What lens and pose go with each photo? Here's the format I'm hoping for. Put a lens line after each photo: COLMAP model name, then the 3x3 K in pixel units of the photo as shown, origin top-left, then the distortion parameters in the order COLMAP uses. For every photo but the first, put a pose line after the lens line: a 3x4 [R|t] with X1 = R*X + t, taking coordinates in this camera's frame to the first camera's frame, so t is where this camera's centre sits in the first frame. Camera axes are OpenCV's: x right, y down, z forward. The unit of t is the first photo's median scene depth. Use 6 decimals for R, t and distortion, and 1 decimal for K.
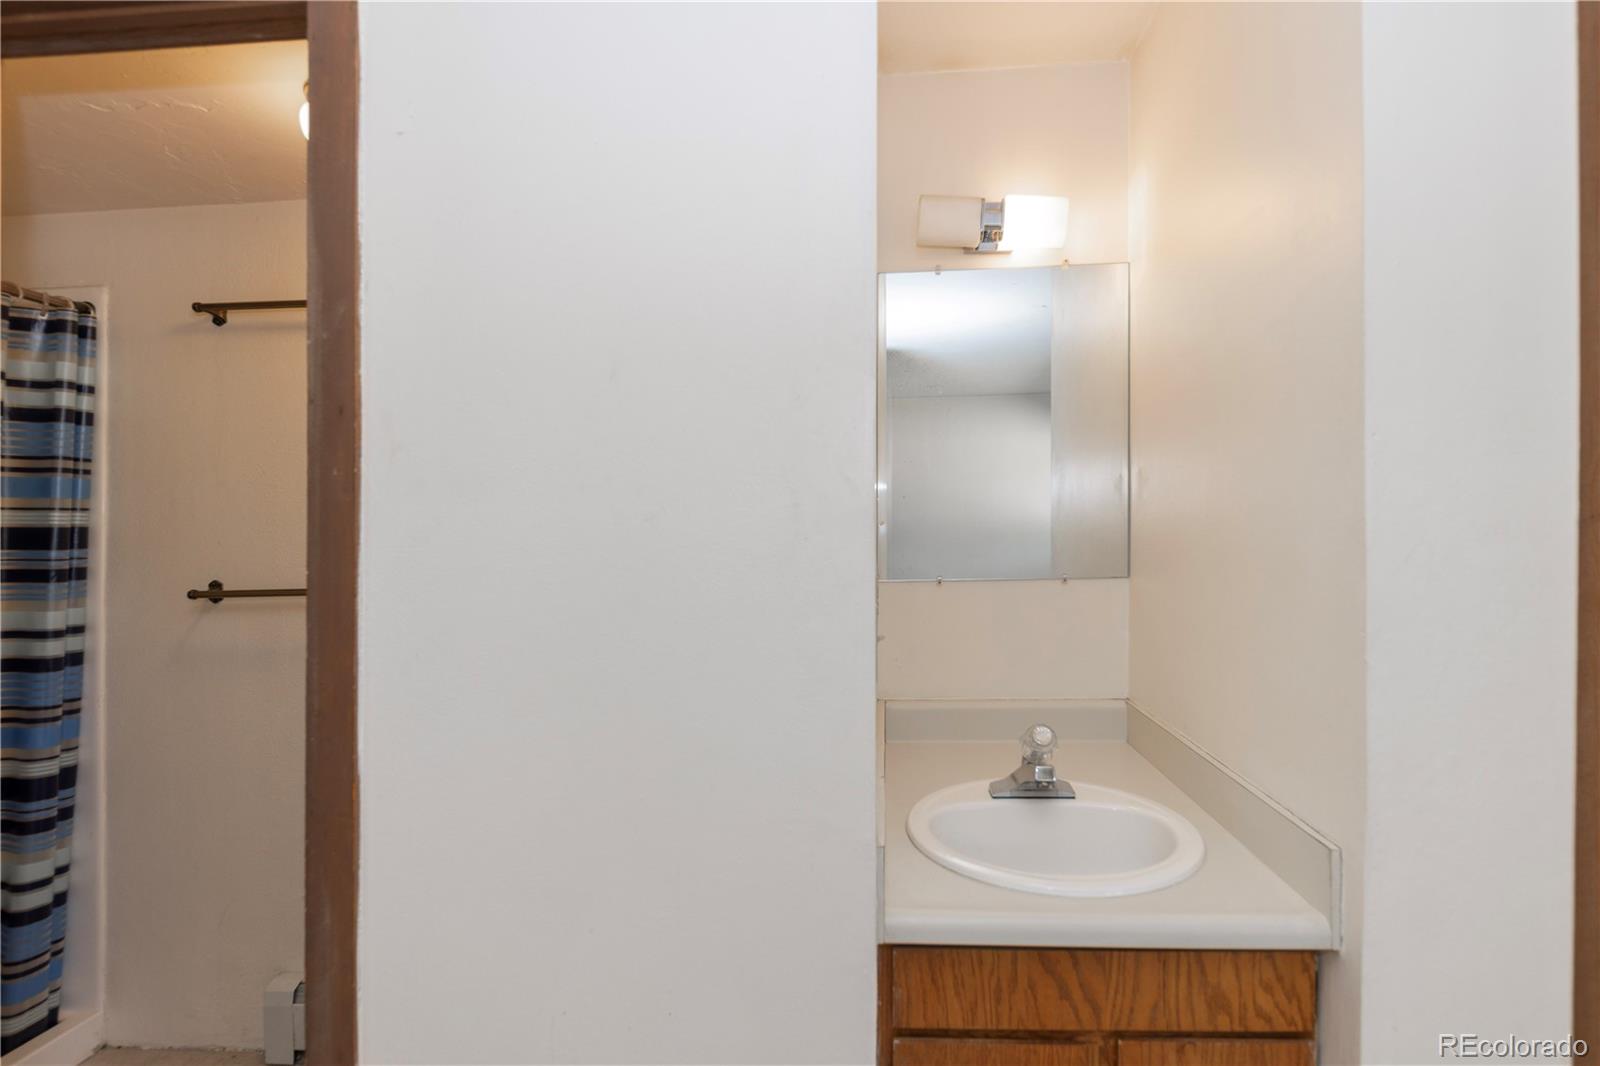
lens RADIAL K [[734.3, 0, 800.0], [0, 734.3, 551.1], [0, 0, 1]] dist [-0.003149, -0.000578]
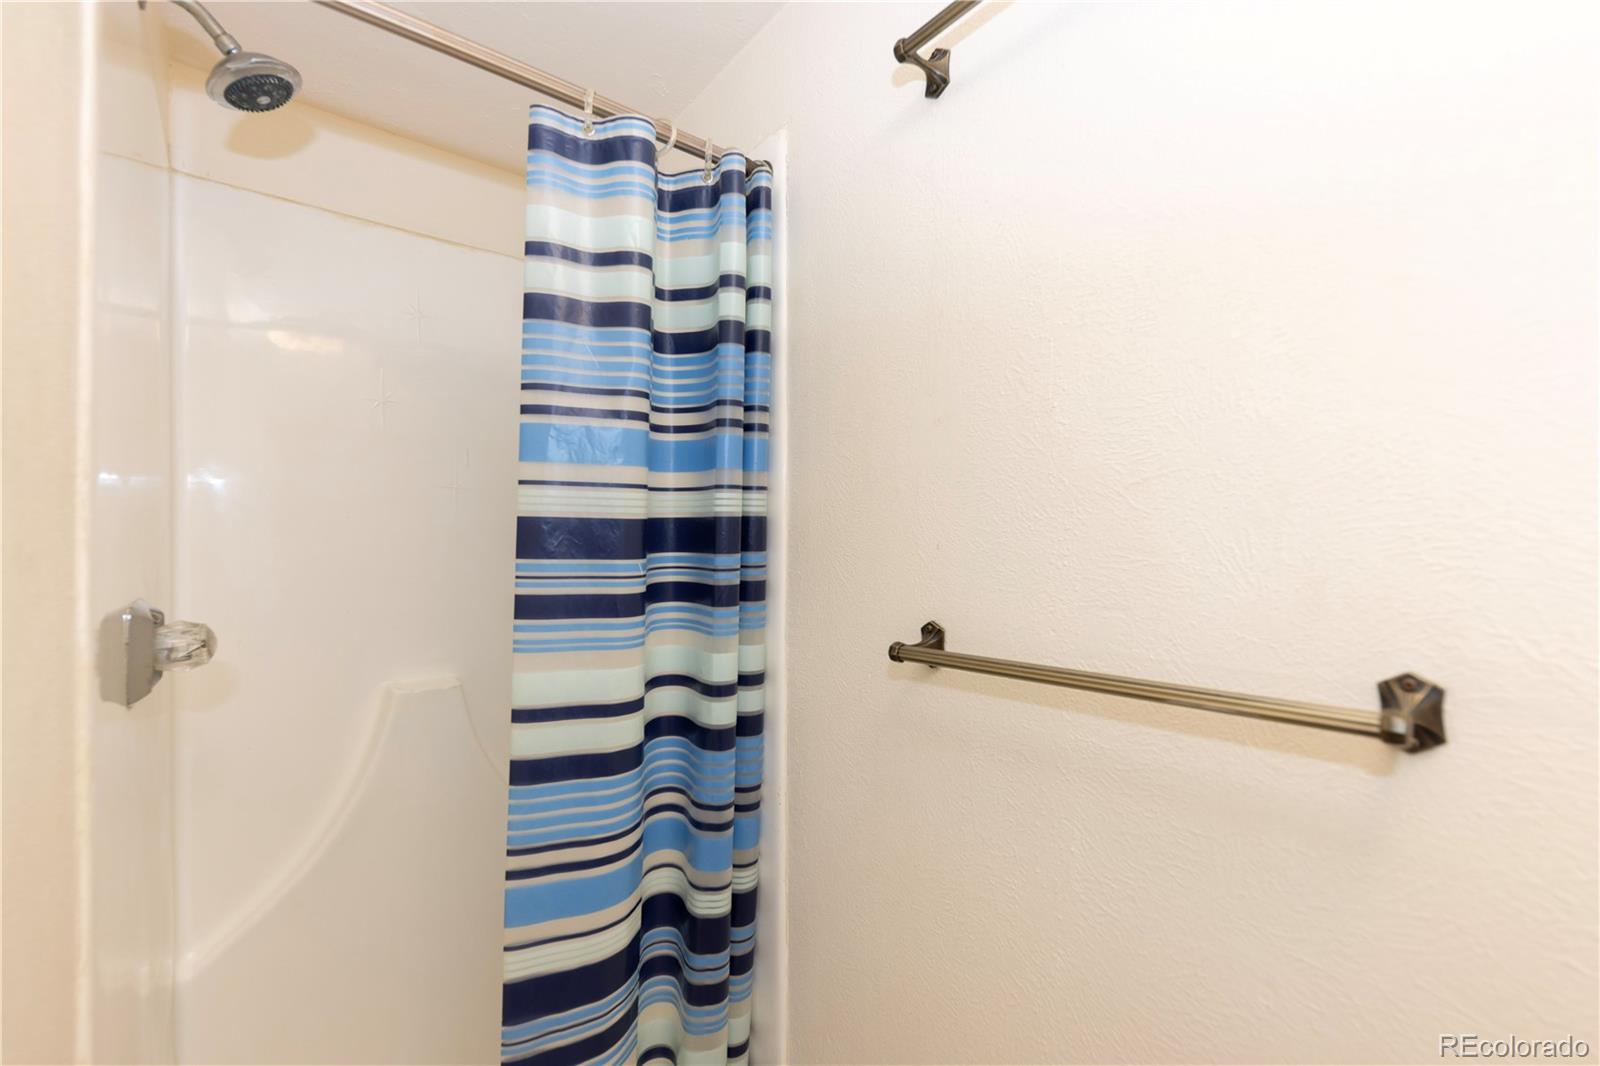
lens RADIAL K [[681.6, 0, 807.8], [0, 681.6, 536.6], [0, 0, 1]] dist [0.007868, -0.000273]
pose [[0.672630, -0.009710, -0.739916, -0.524420], [-0.000521, 0.999907, -0.013595, -0.007906], [0.739979, 0.009530, 0.672562, 0.642612]]
